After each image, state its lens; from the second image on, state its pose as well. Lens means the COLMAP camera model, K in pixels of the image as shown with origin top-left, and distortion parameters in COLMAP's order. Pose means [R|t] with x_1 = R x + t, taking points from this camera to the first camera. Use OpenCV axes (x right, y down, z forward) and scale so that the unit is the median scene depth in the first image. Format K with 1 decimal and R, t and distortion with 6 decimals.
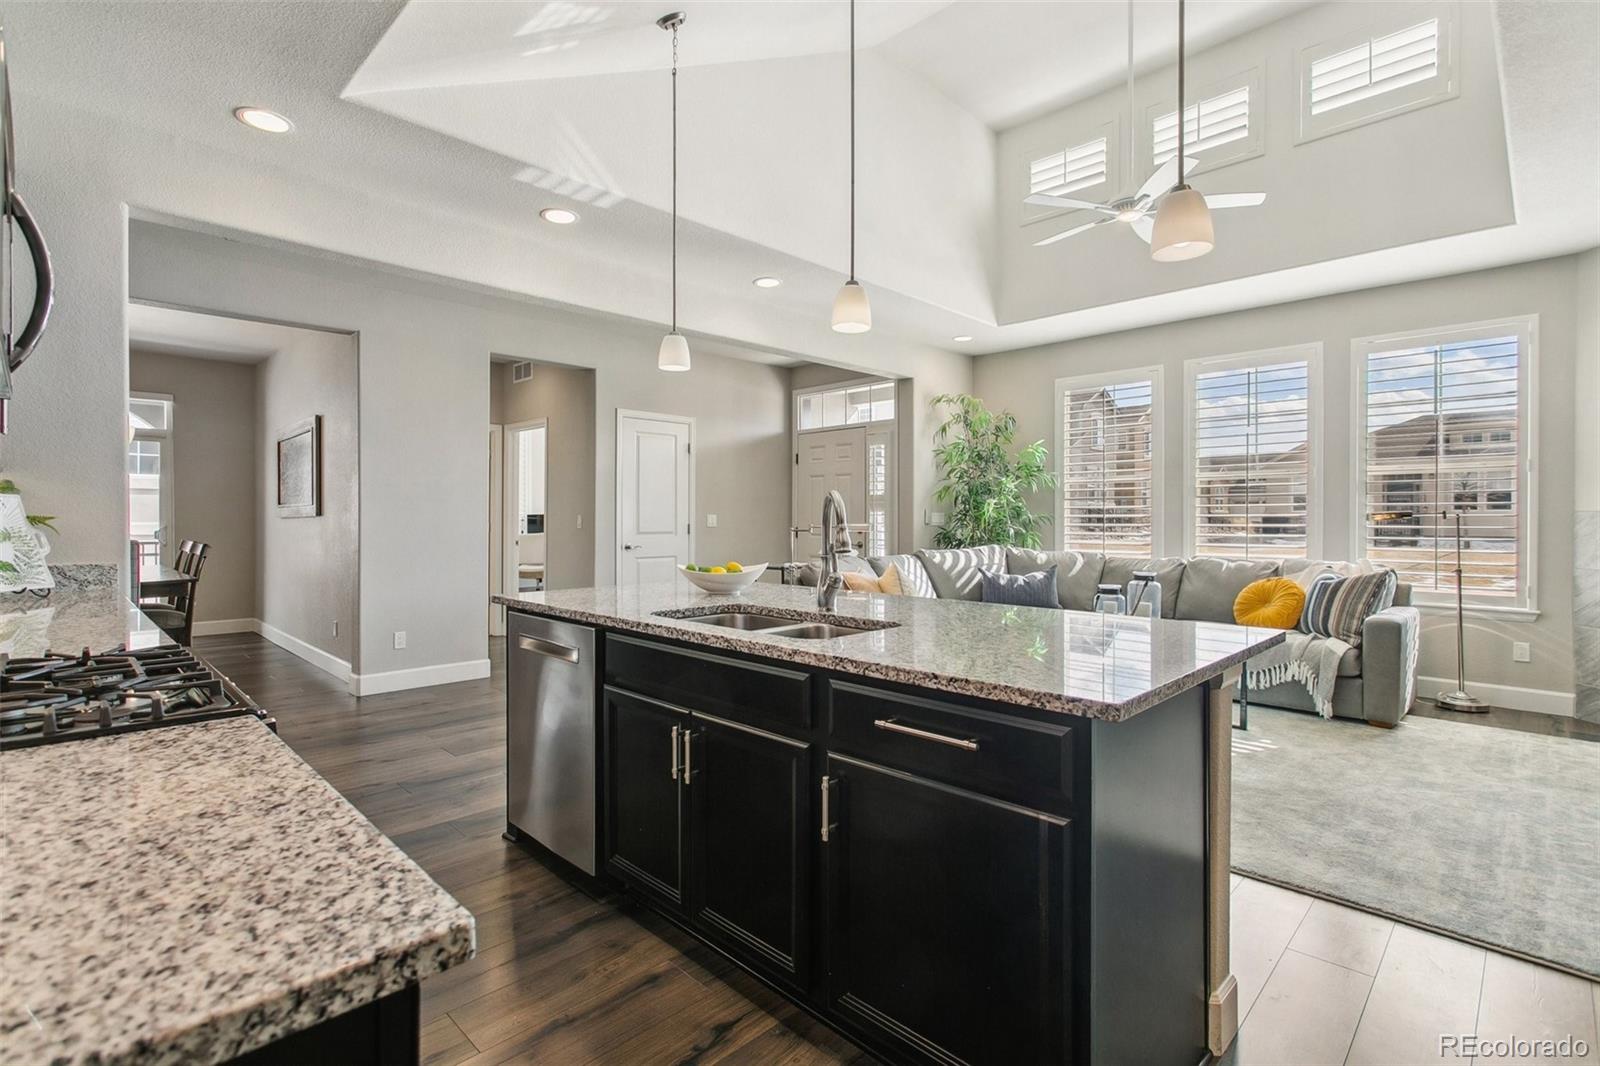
lens RADIAL K [[757.2, 0, 791.1], [0, 757.2, 515.0], [0, 0, 1]] dist [0.001271, 0.000609]
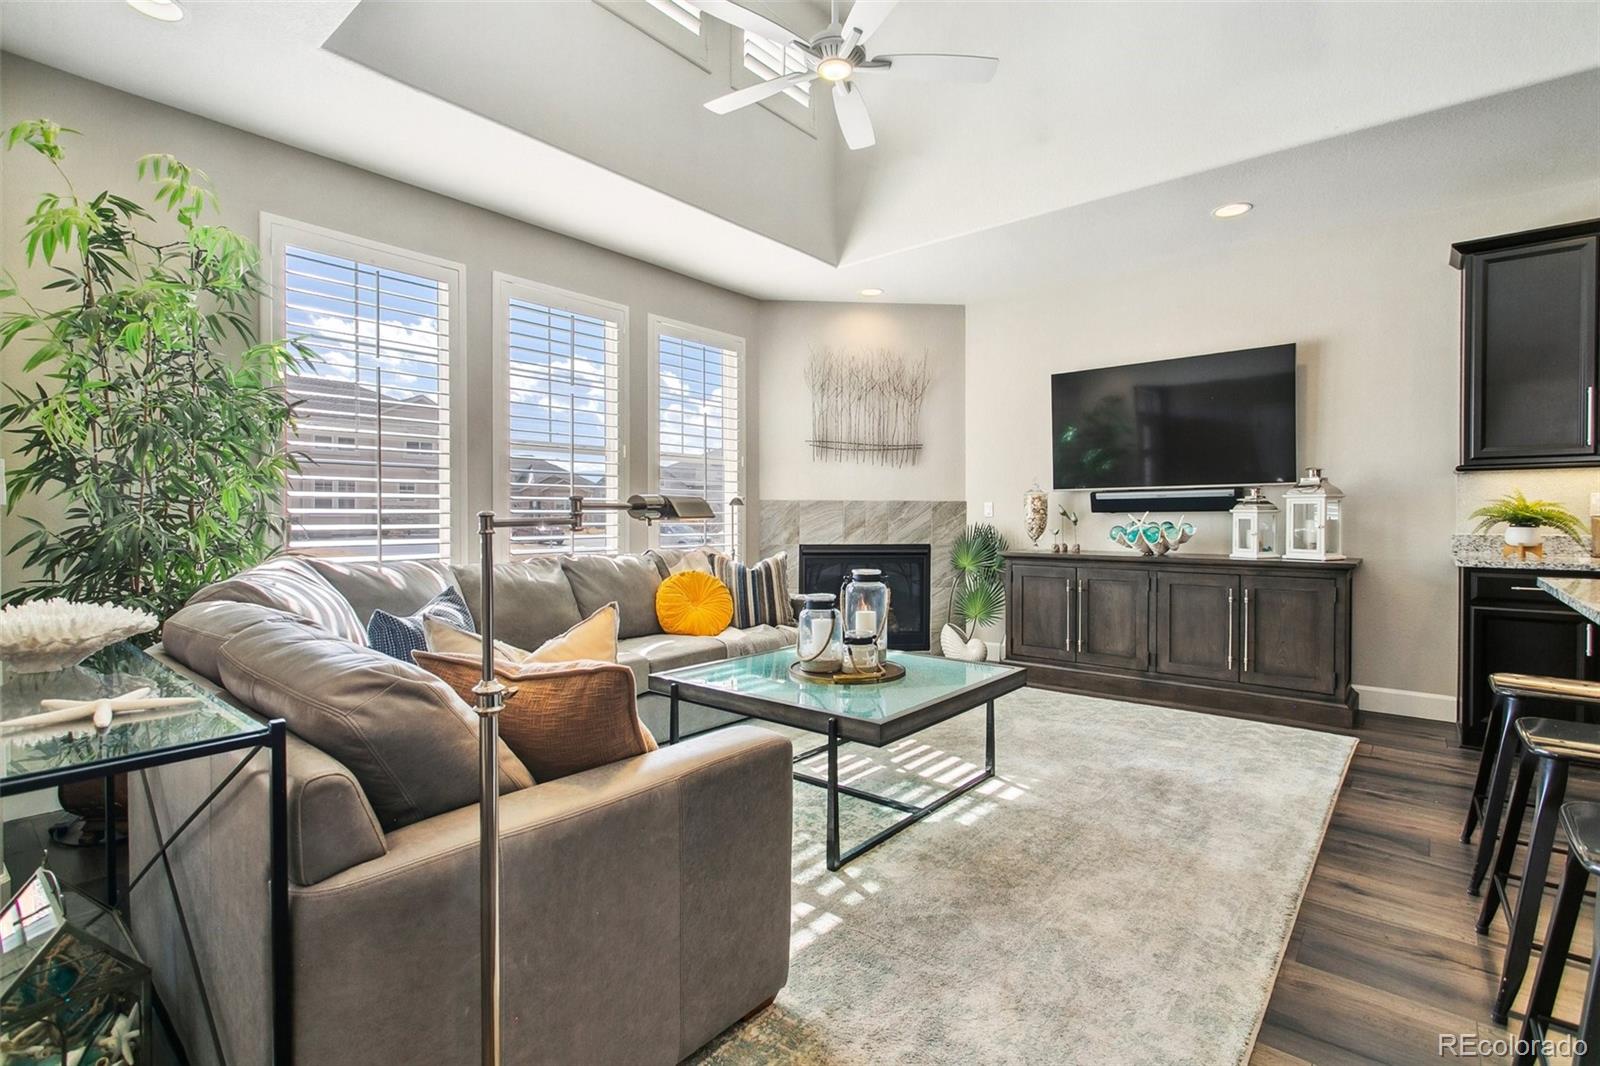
lens RADIAL K [[749.4, 0, 787.8], [0, 749.4, 525.9], [0, 0, 1]] dist [0.000922, 0.000468]
pose [[-0.094670, -0.018548, 0.995336, -0.256361], [-0.011387, 0.999781, 0.017547, 0.015595], [-0.995444, -0.009672, -0.094860, 1.112868]]
